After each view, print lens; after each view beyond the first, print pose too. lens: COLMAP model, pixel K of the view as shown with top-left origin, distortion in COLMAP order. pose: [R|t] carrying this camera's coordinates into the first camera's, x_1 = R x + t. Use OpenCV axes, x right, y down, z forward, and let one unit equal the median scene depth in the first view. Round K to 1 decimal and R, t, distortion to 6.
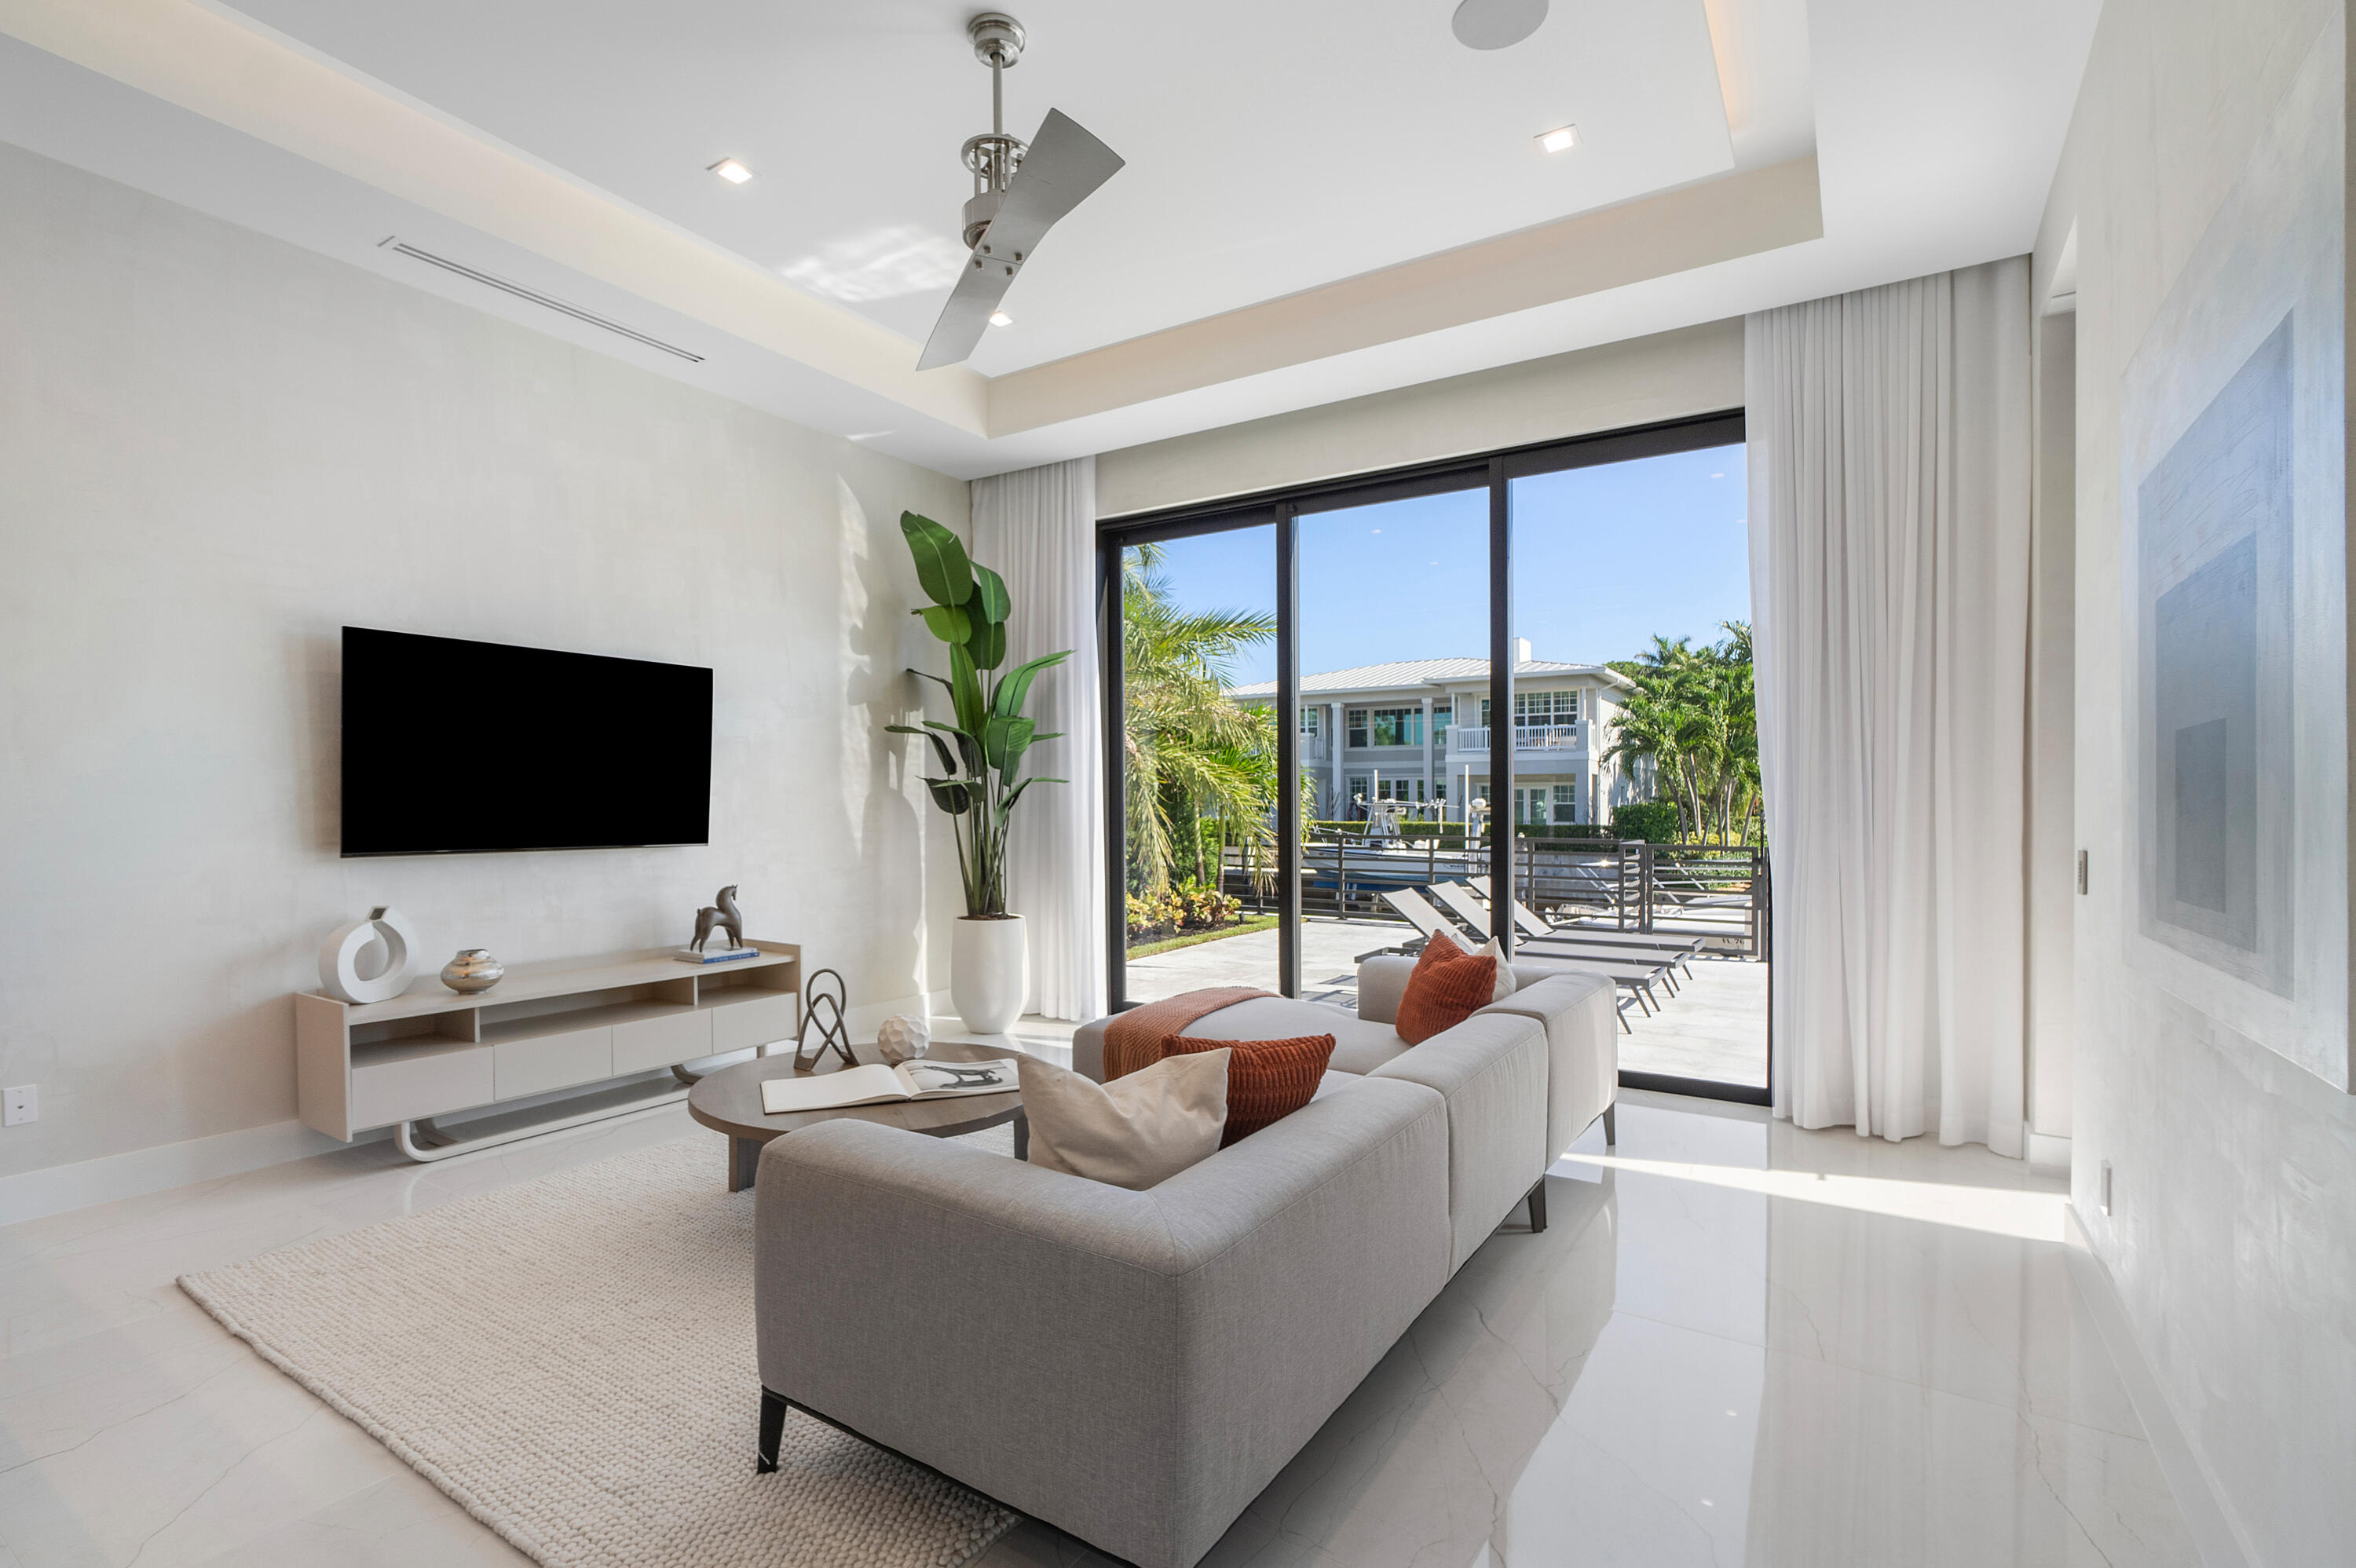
lens RADIAL K [[1061.4, 0, 1192.8], [0, 1061.4, 820.0], [0, 0, 1]] dist [-0.003347, -0.000097]
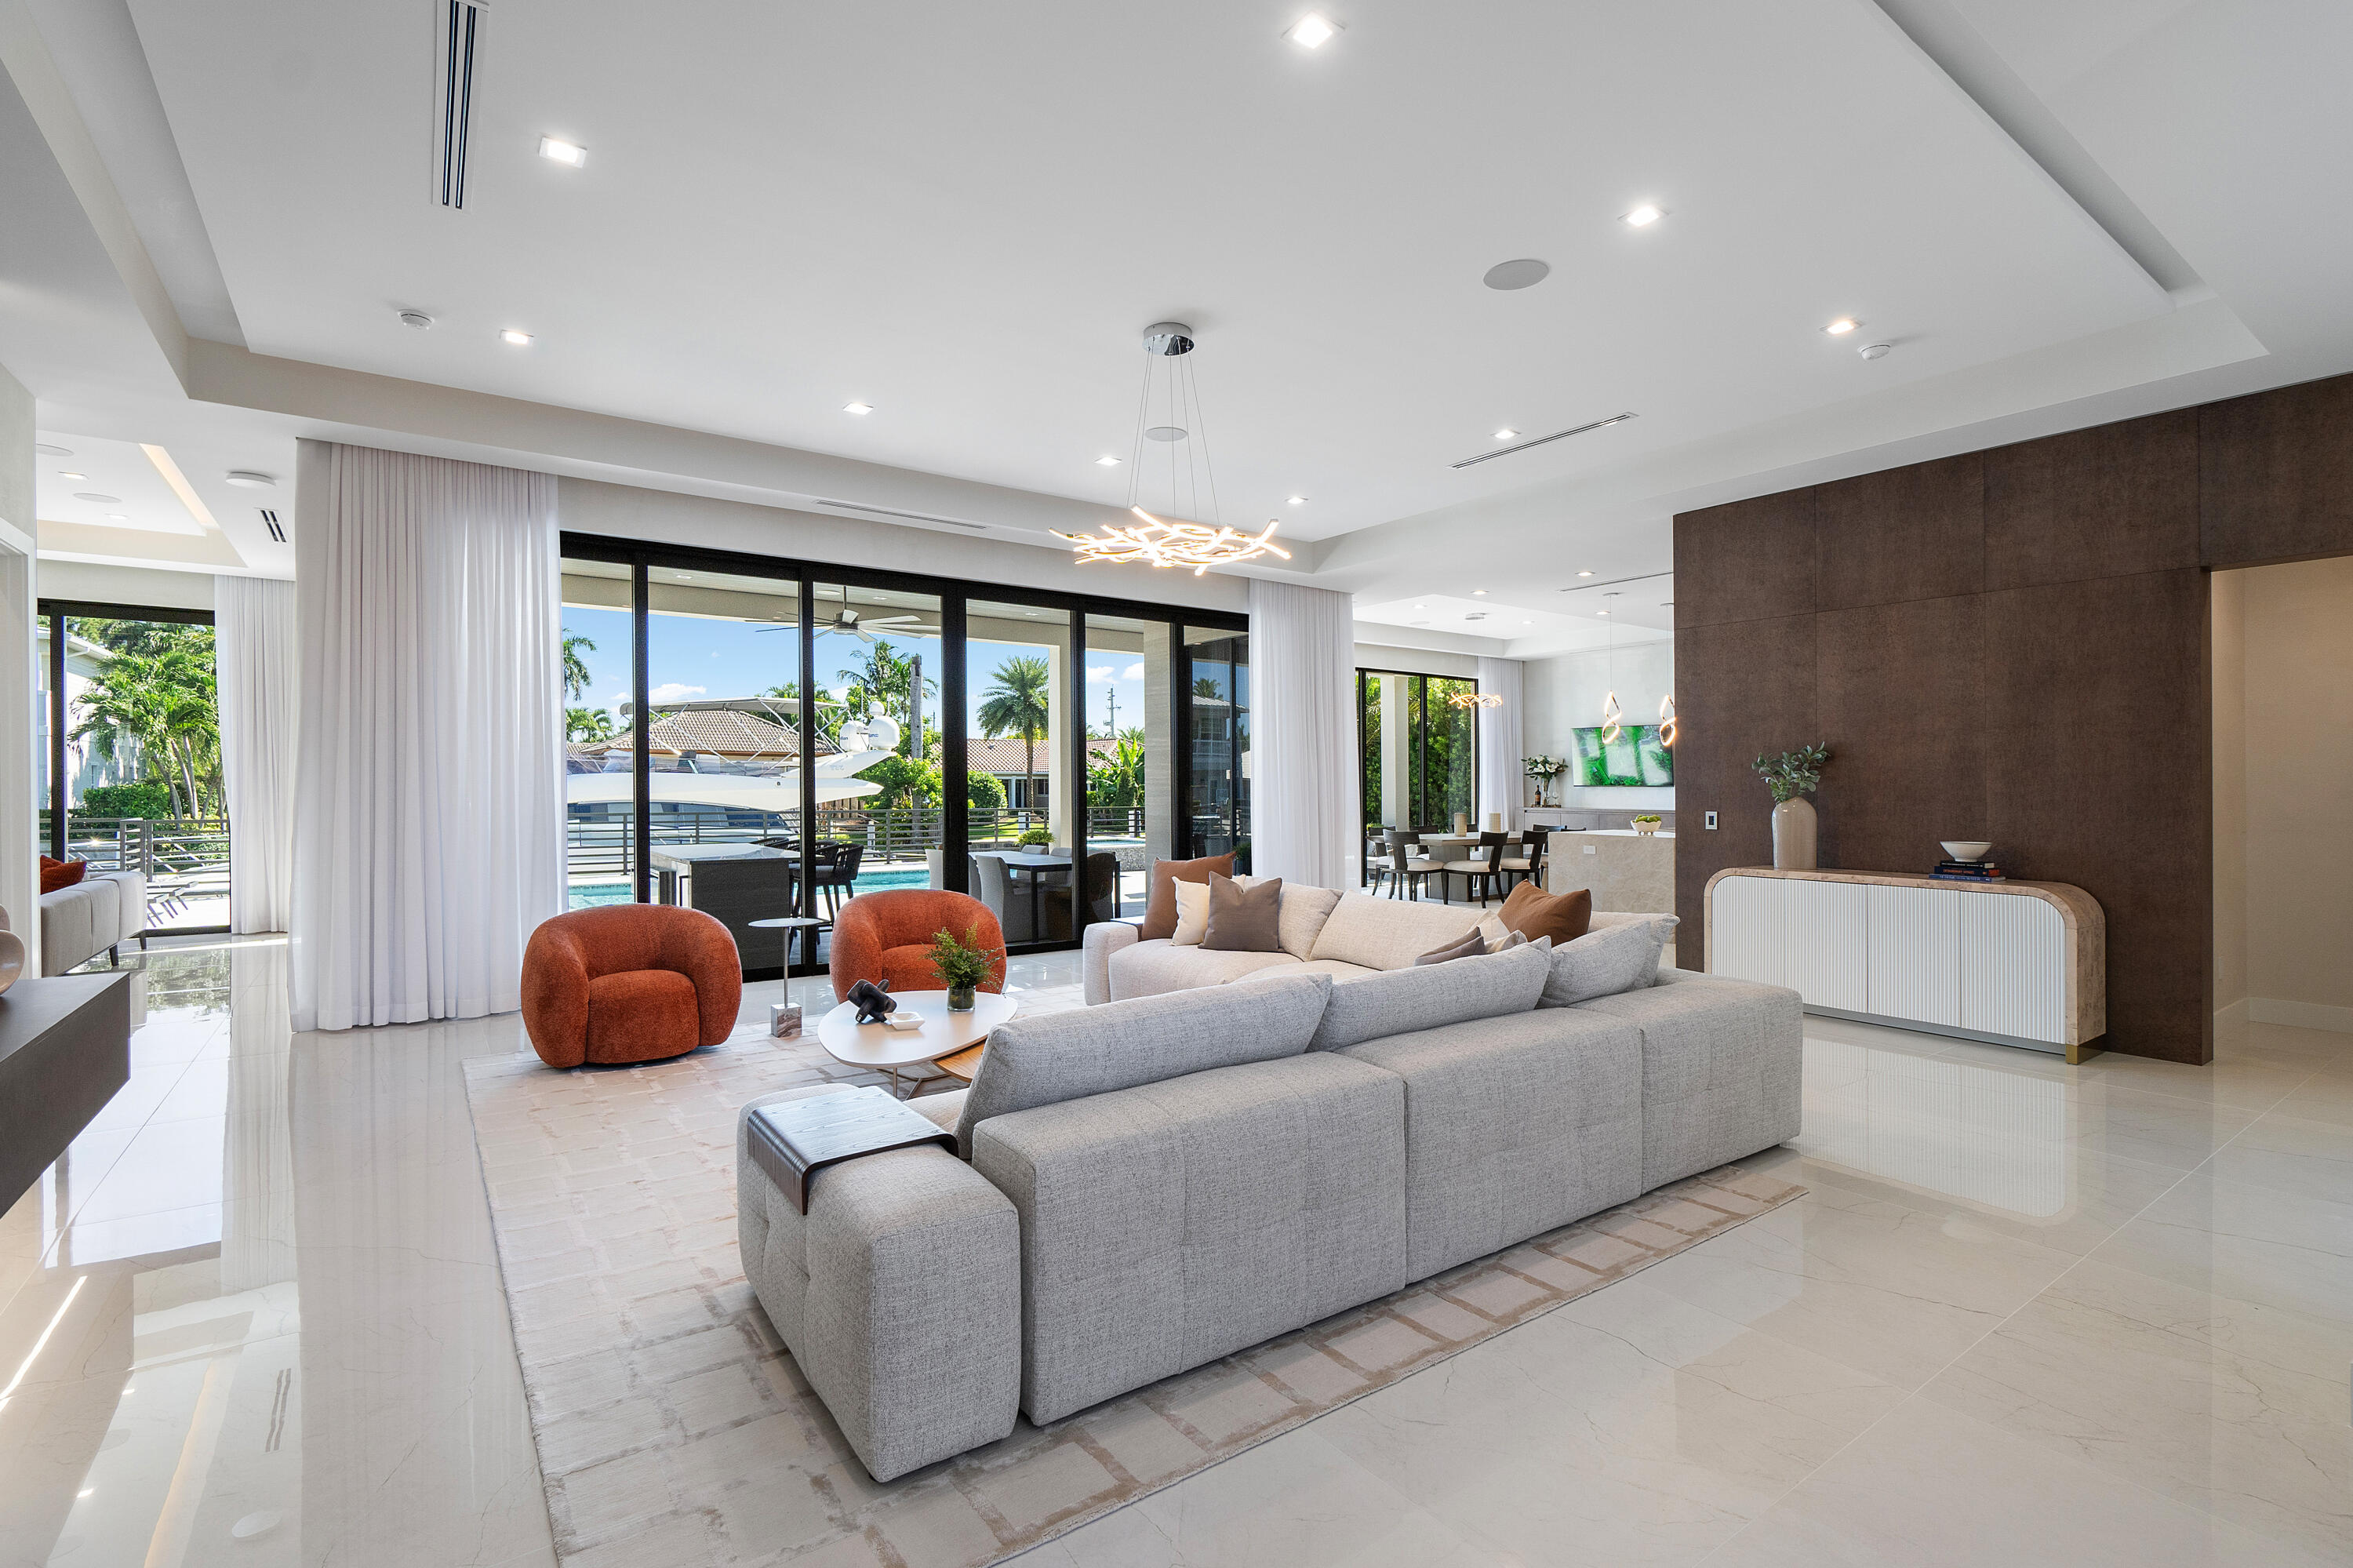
lens RADIAL K [[1060.2, 0, 1169.8], [0, 1060.2, 786.4], [0, 0, 1]] dist [-0.003347, -0.000097]
pose [[0.372828, -0.001379, 0.927899, -0.112693], [0.011666, 0.999927, -0.003201, 0.000110], [-0.927827, 0.012018, 0.372817, -0.239767]]
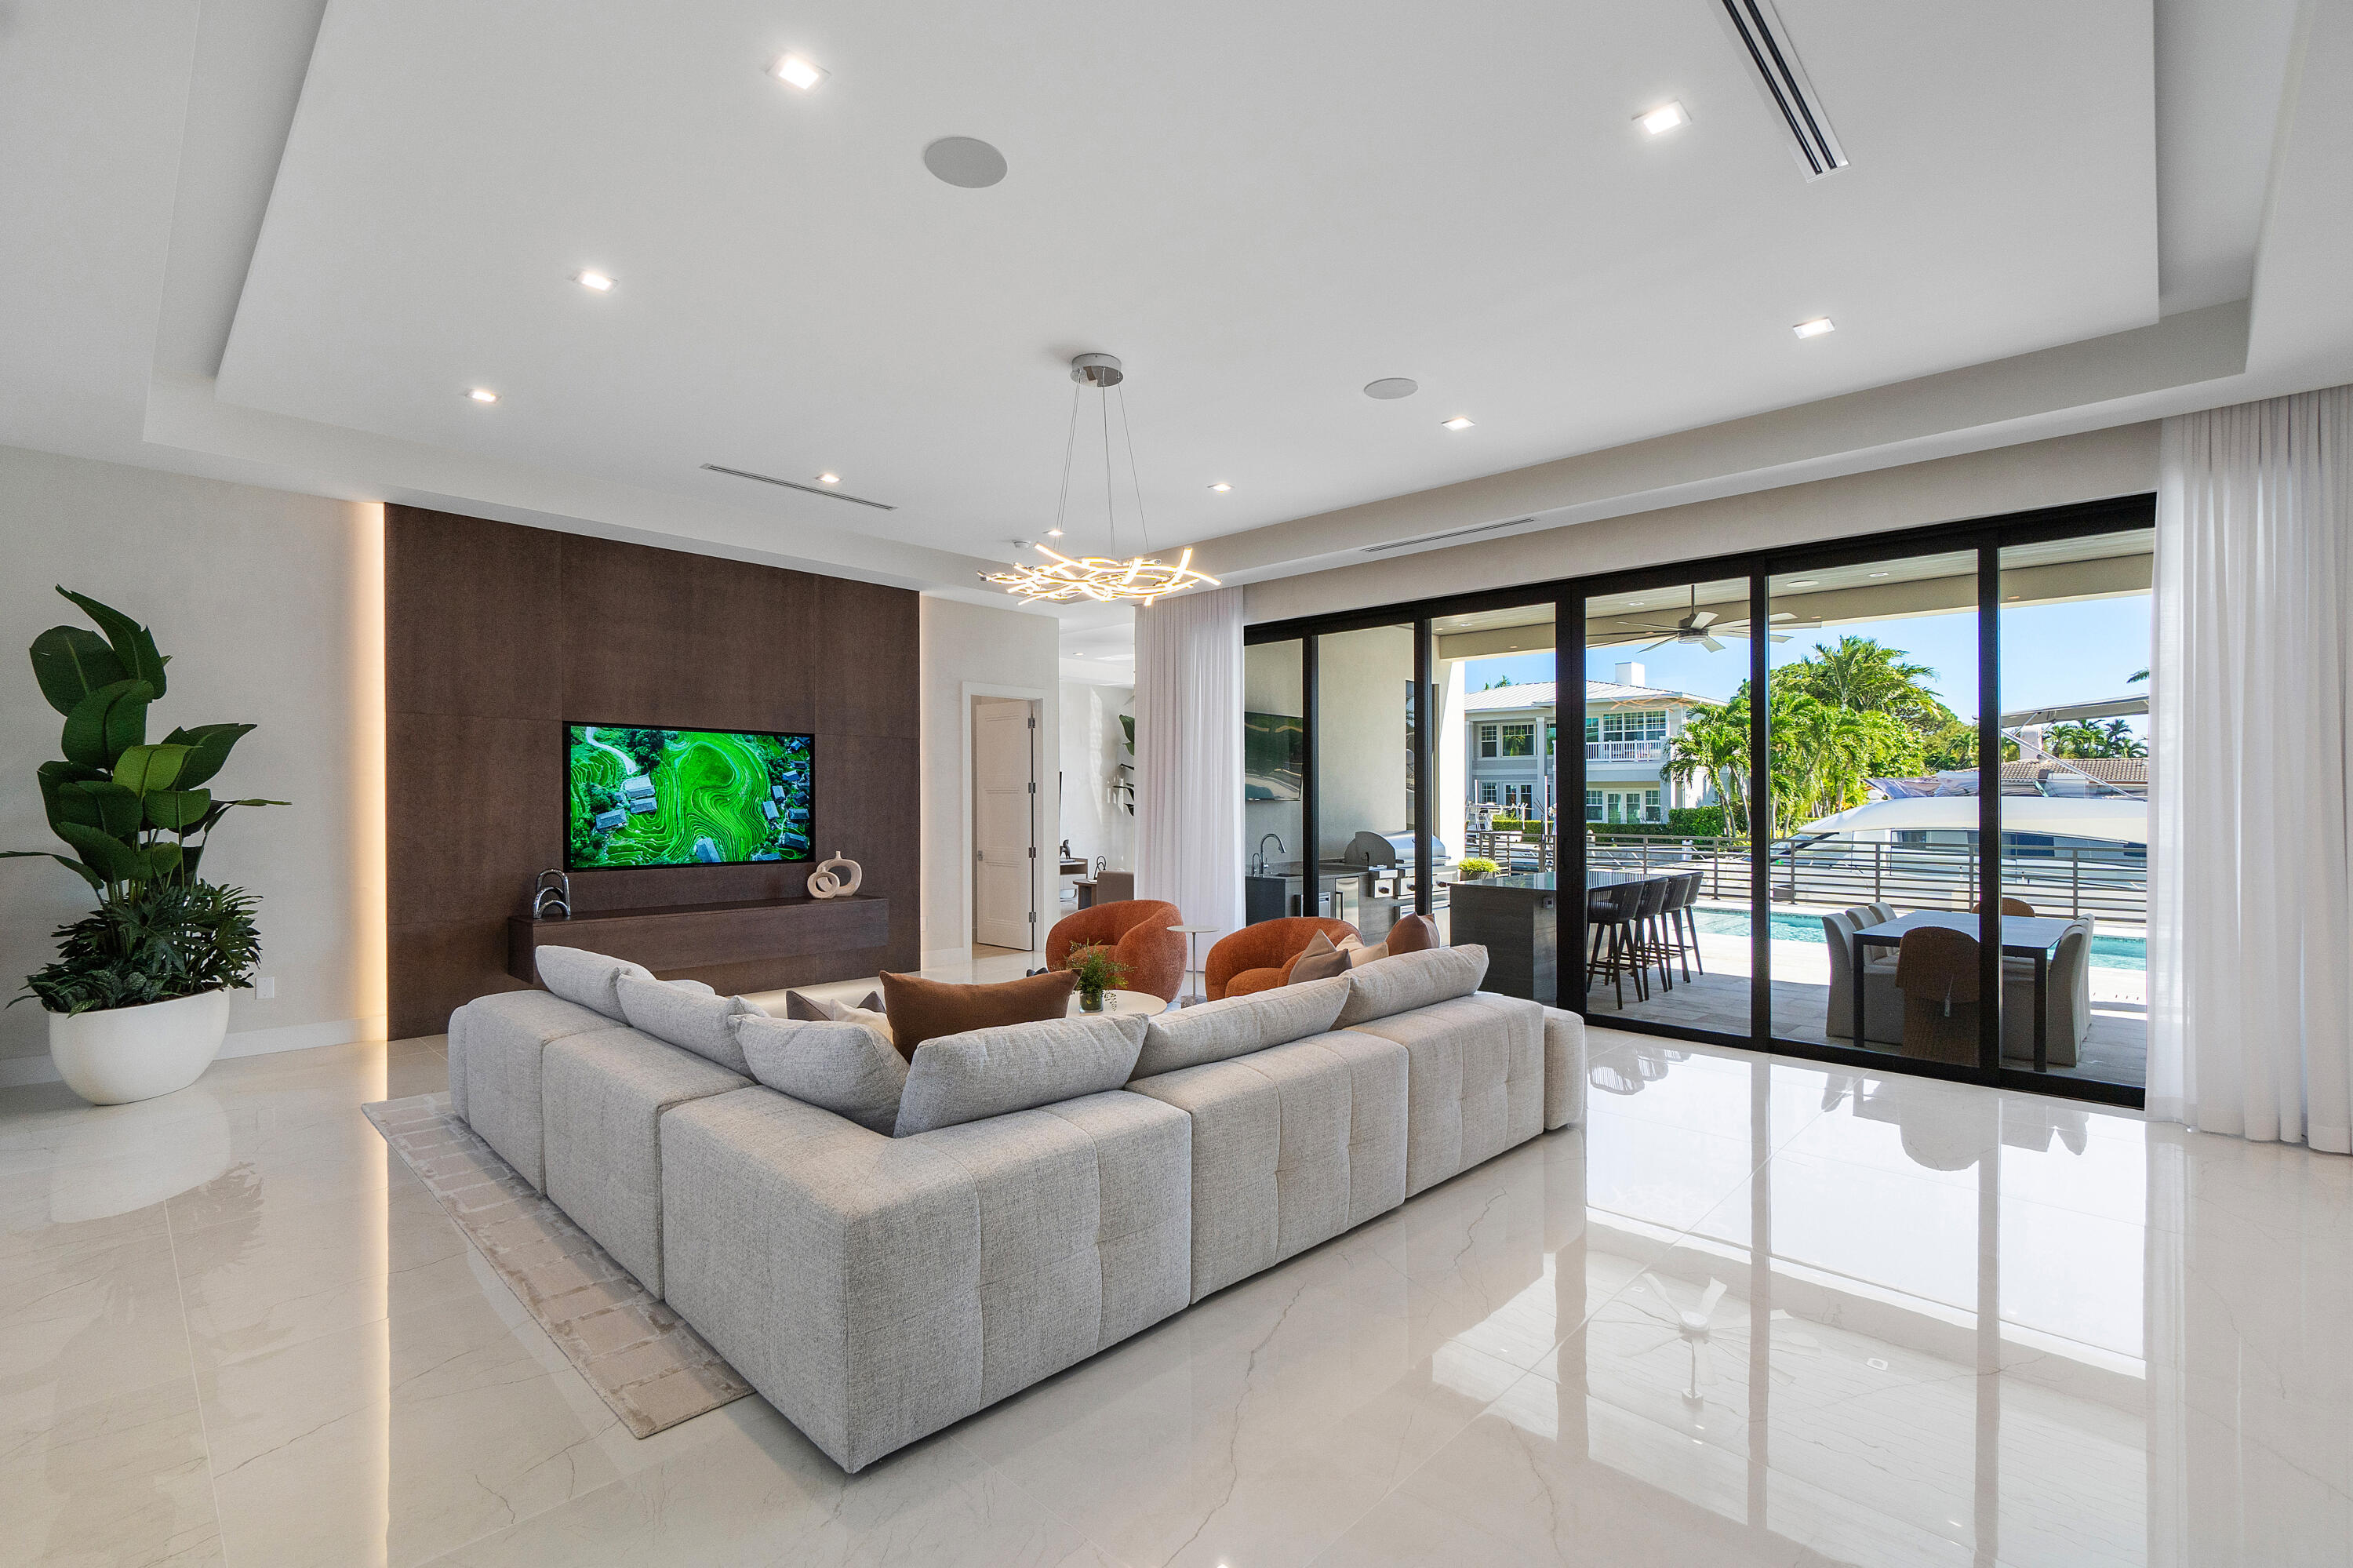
lens RADIAL K [[1060.2, 0, 1177.9], [0, 1060.2, 819.4], [0, 0, 1]] dist [-0.003347, -0.000097]
pose [[0.978130, 0.005921, -0.207911, 0.091539], [-0.005322, 0.999980, 0.003440, -0.002092], [0.207927, -0.002258, 0.978142, -0.337357]]
